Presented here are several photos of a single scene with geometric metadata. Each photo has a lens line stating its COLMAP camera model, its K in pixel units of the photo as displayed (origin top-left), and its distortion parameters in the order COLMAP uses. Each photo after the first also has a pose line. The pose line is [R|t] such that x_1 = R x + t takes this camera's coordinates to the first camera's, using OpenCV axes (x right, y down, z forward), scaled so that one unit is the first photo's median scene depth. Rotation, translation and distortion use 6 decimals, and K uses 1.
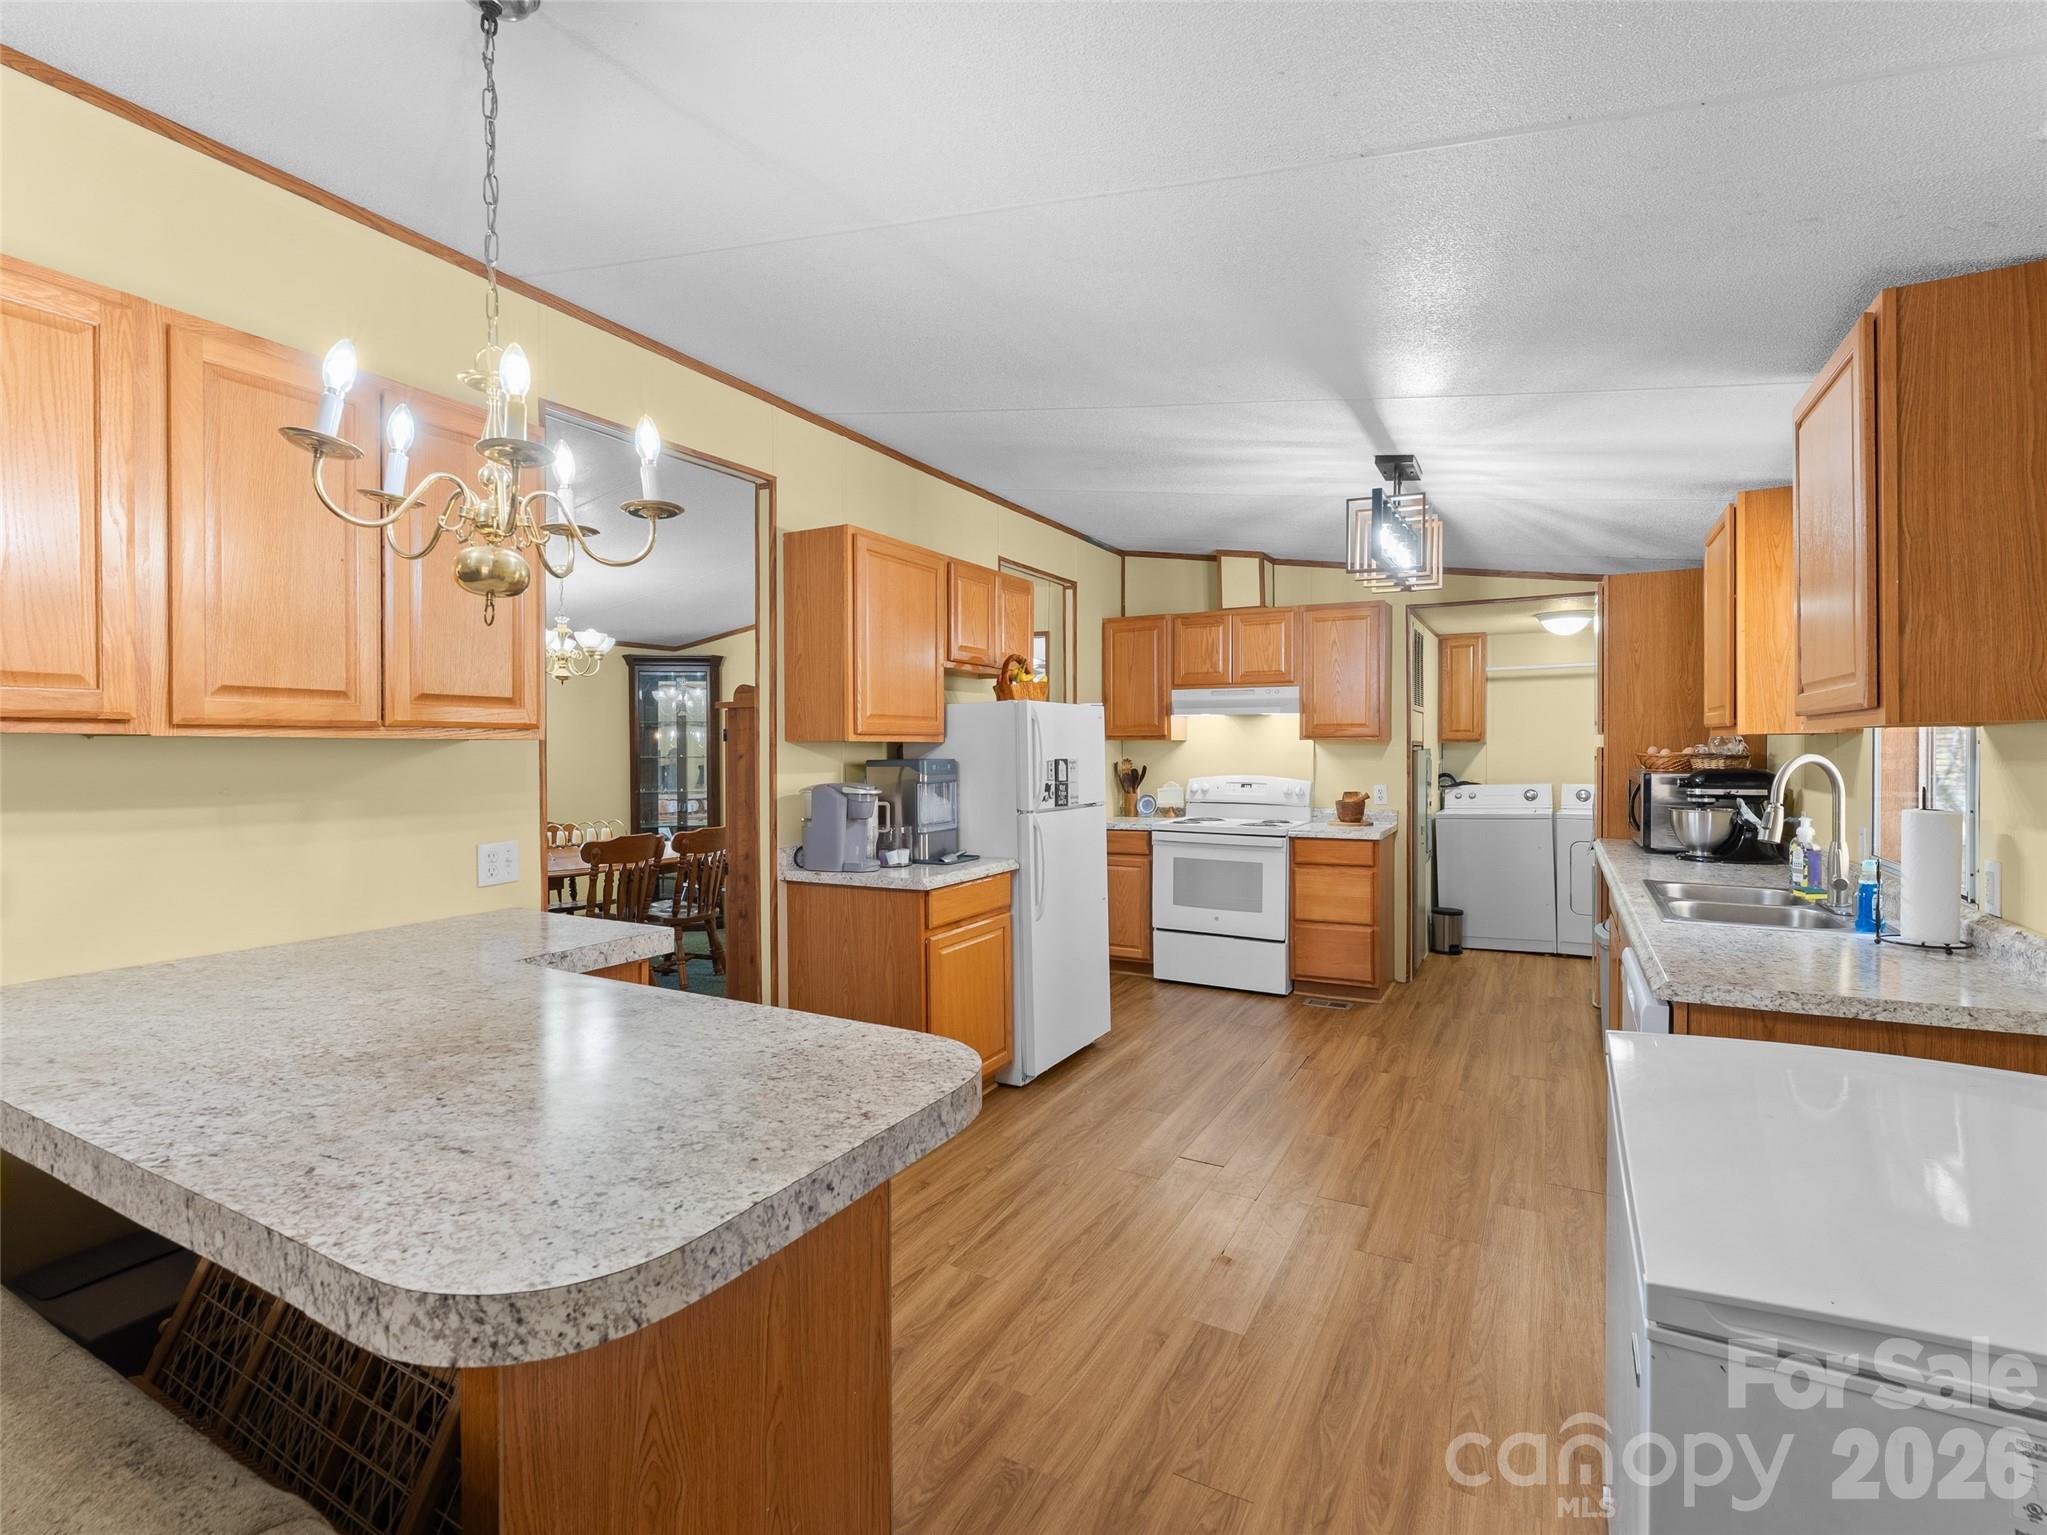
lens RADIAL K [[967.1, 0, 1023.6], [0, 967.1, 760.2], [0, 0, 1]] dist [0.002553, -0.000998]
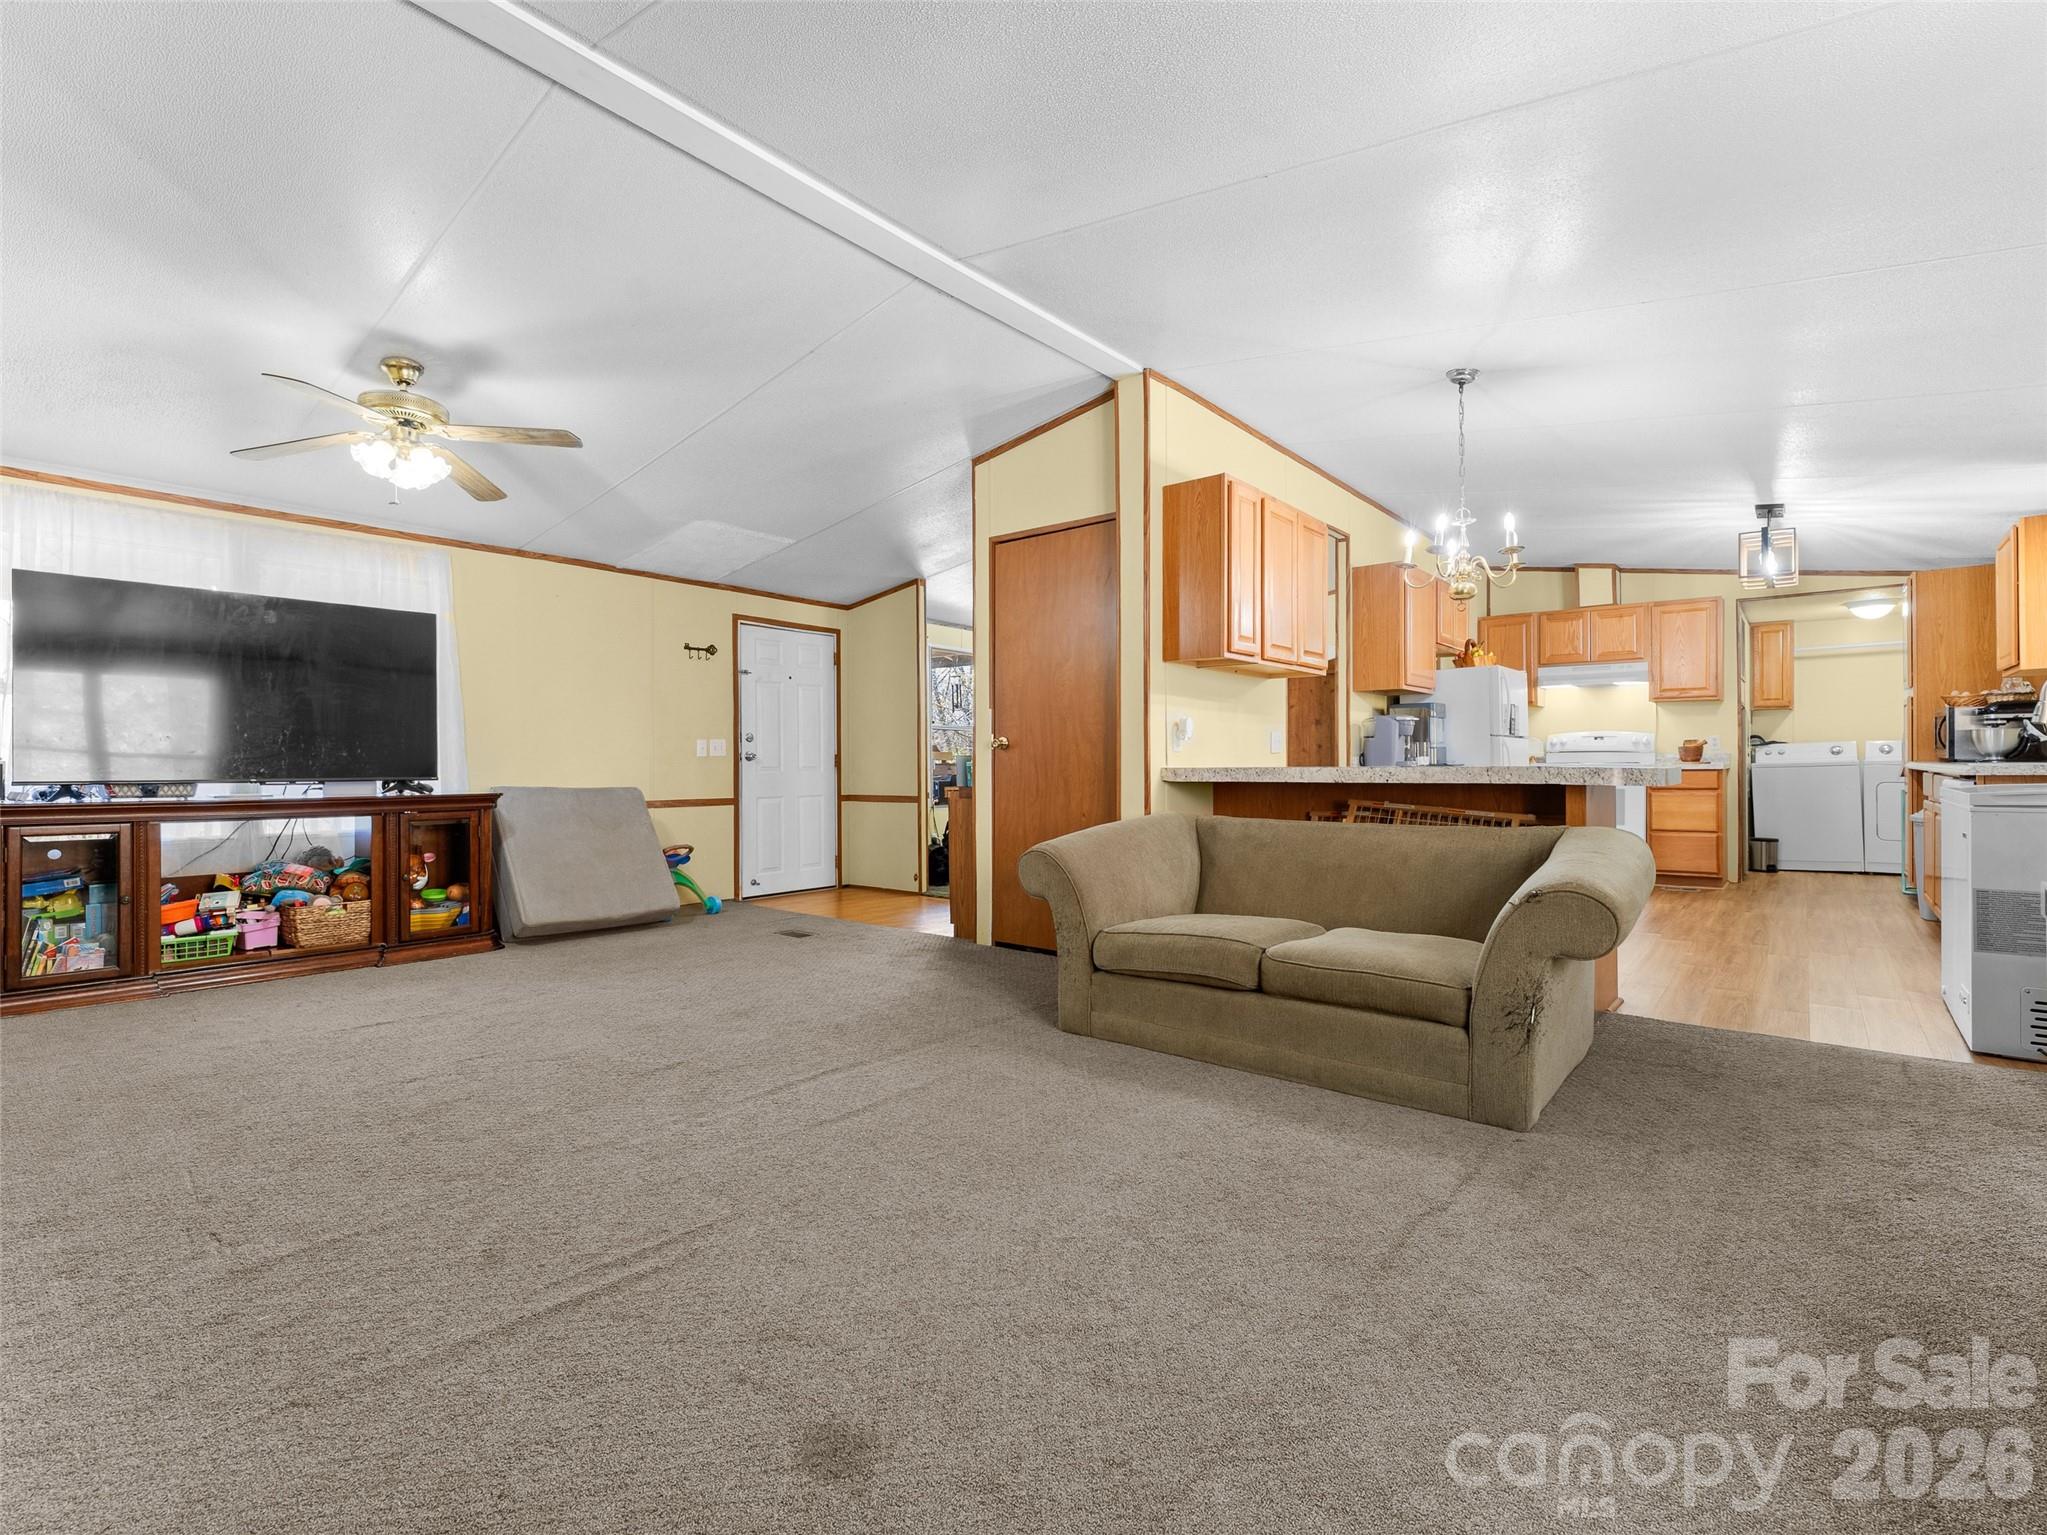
lens RADIAL K [[947.7, 0, 1020.1], [0, 947.7, 766.6], [0, 0, 1]] dist [-0.001848, -0.000606]
pose [[0.981020, -0.002088, -0.193896, -0.344370], [0.000229, 0.999954, -0.009610, 0.088731], [0.193907, 0.009383, 0.980975, -0.504055]]
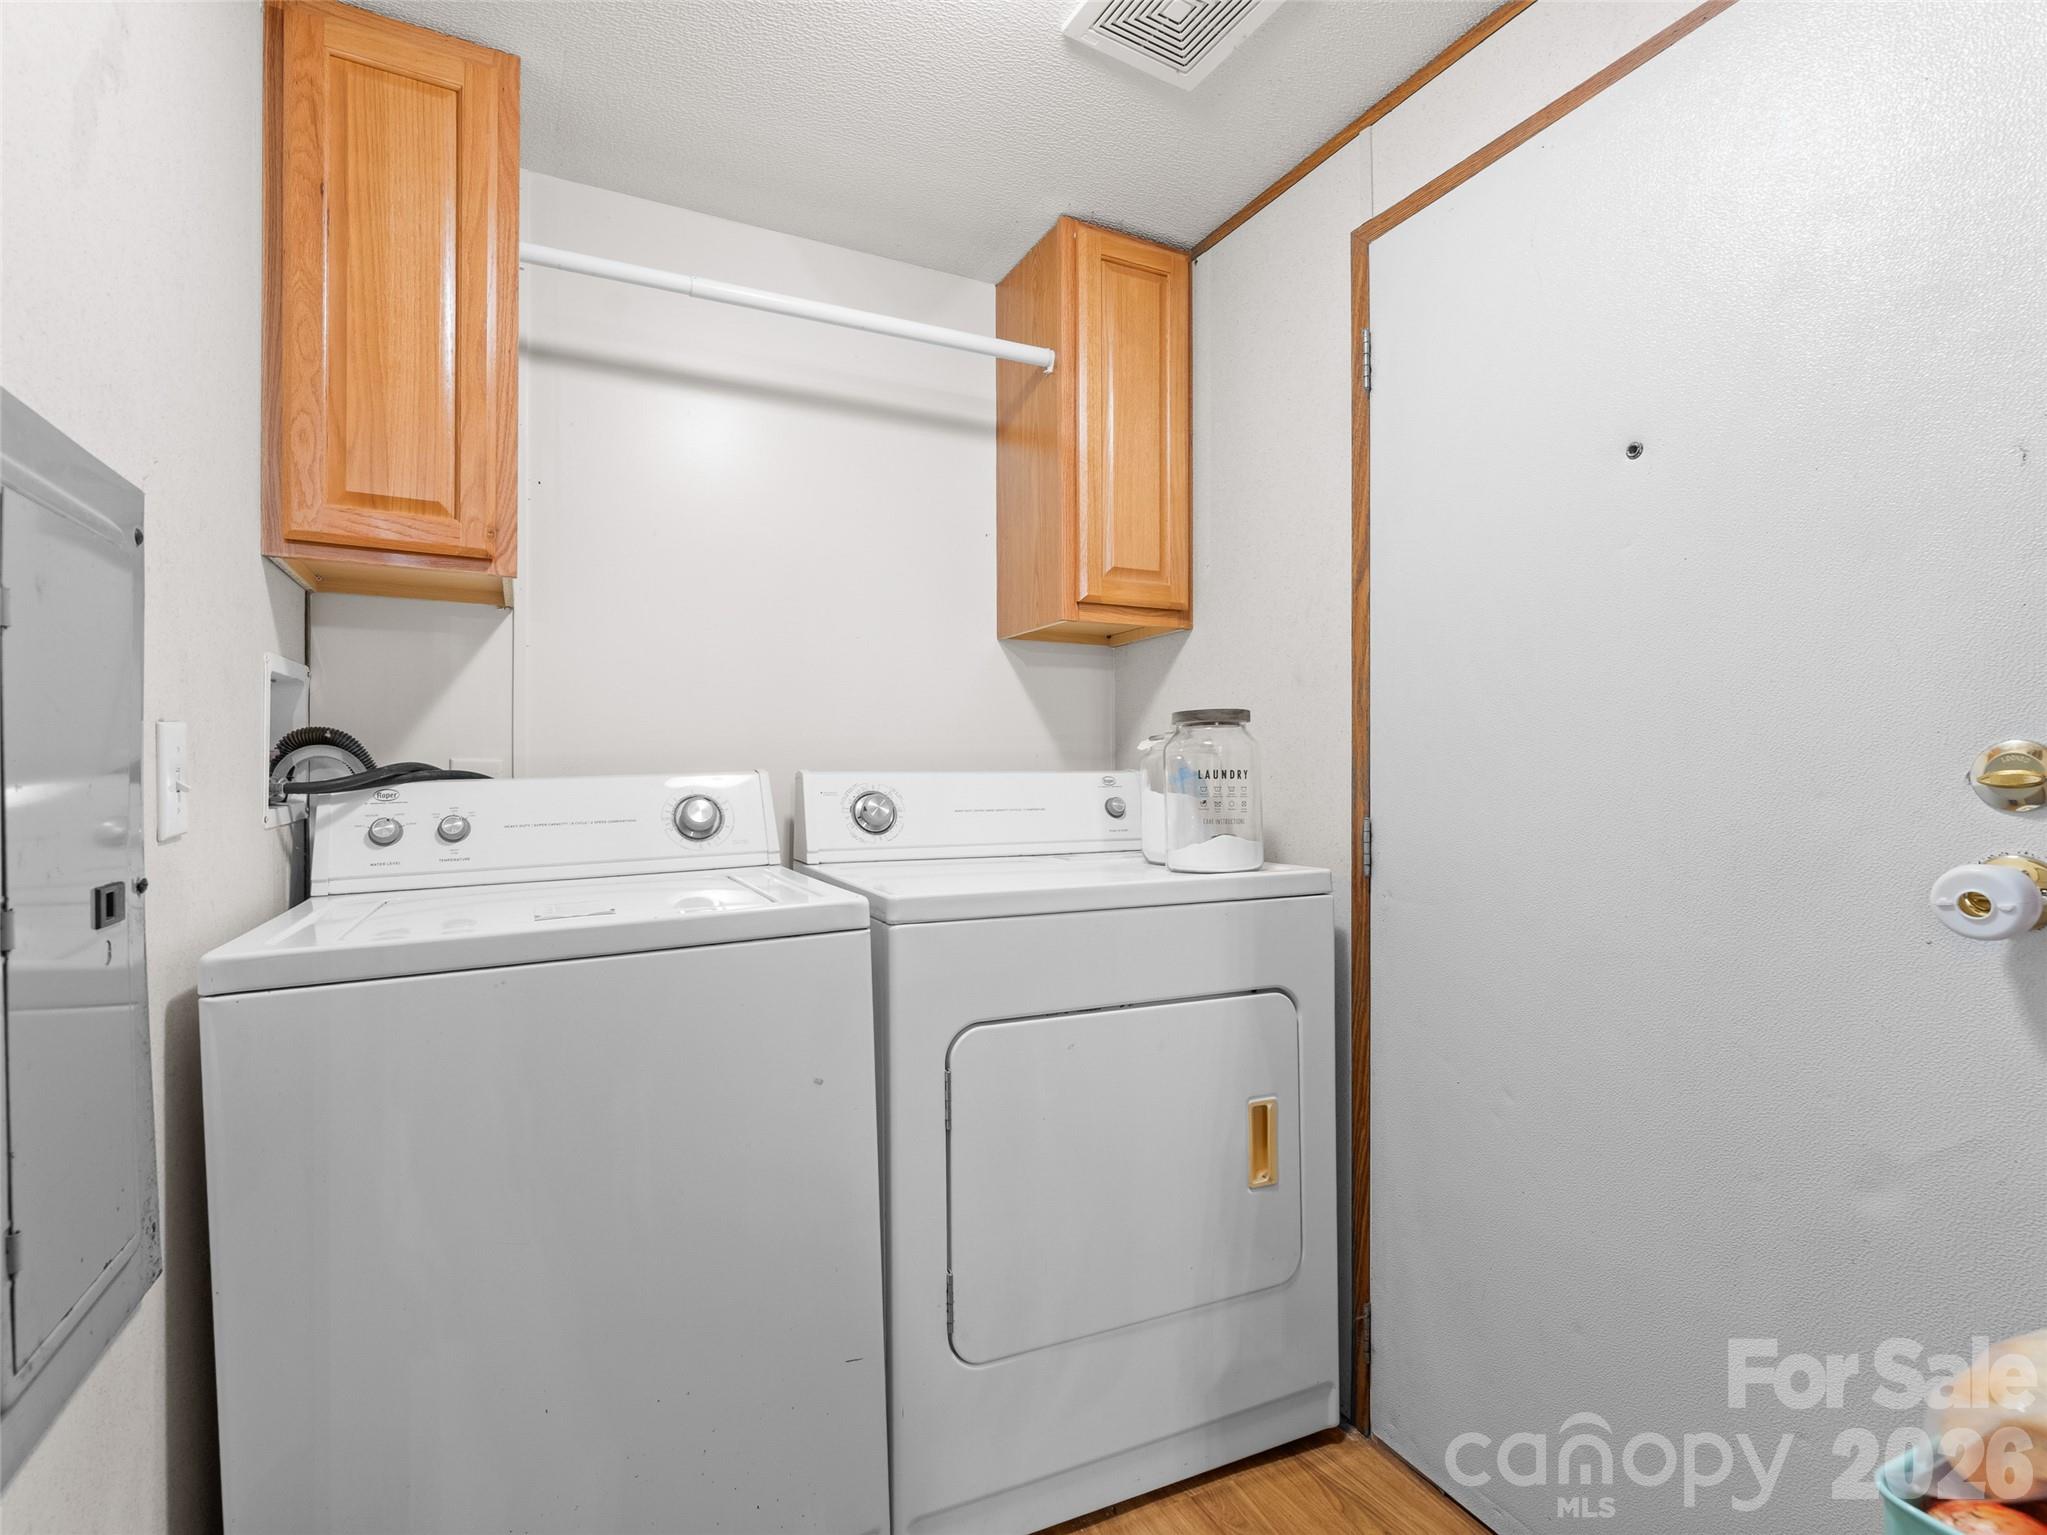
lens RADIAL K [[938.4, 0, 982.7], [0, 938.4, 739.2], [0, 0, 1]] dist [0.001664, -0.000145]
pose [[0.571887, 0.022195, 0.820032, 0.480339], [0.008397, 0.999423, -0.032907, 0.031886], [-0.820290, 0.025705, 0.571370, 1.045284]]
